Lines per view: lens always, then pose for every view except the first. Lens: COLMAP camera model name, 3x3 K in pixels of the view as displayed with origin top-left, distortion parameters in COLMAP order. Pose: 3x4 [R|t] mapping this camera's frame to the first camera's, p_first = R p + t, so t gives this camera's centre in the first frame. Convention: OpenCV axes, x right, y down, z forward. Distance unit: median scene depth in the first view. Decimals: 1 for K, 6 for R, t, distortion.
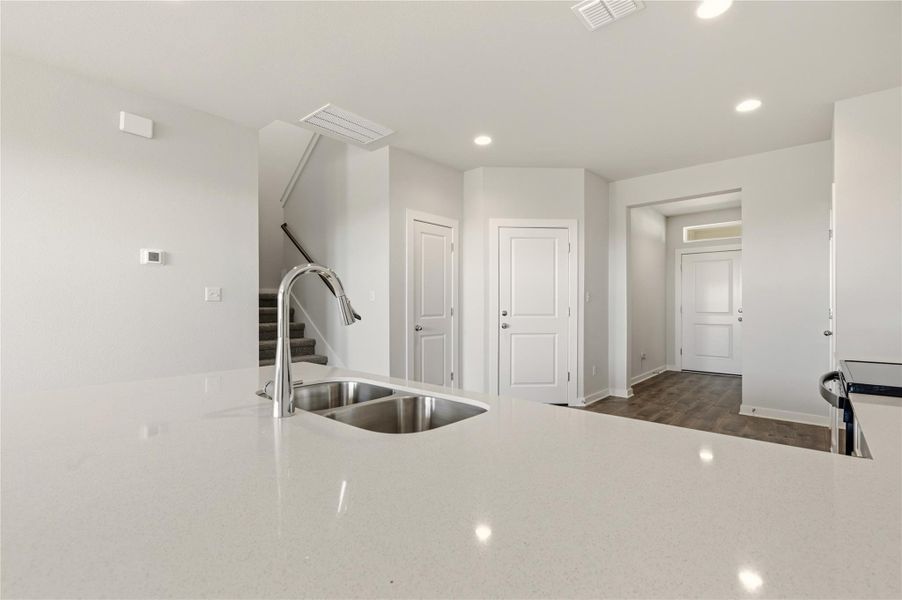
lens RADIAL K [[408.7, 0, 453.6], [0, 408.7, 301.5], [0, 0, 1]] dist [0.002342, -0.001129]
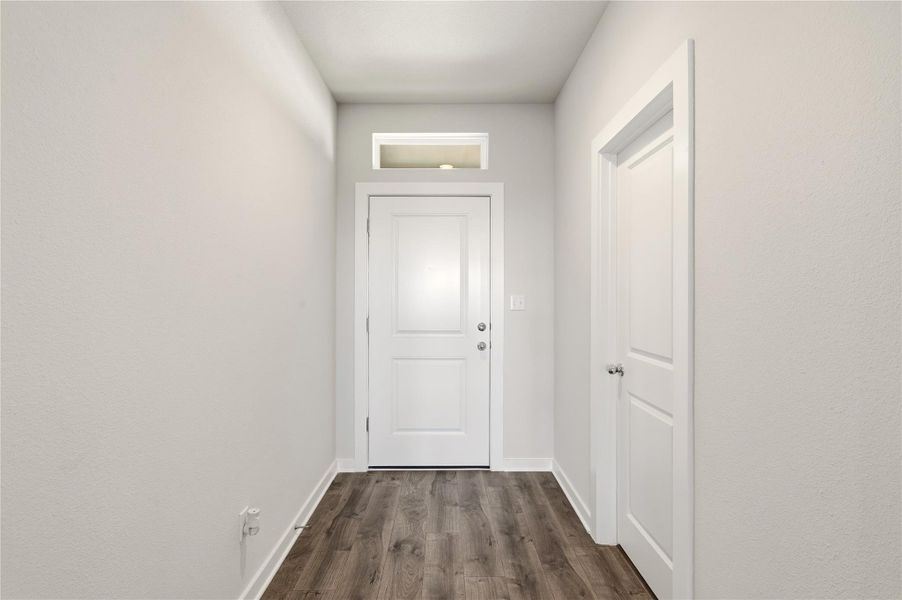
lens RADIAL K [[408.7, 0, 453.6], [0, 408.7, 301.5], [0, 0, 1]] dist [0.002342, -0.001129]
pose [[0.741728, 0.001433, 0.670699, 0.340071], [-0.006474, 0.999966, 0.005023, -0.006622], [-0.670669, -0.008068, 0.741713, 0.629469]]
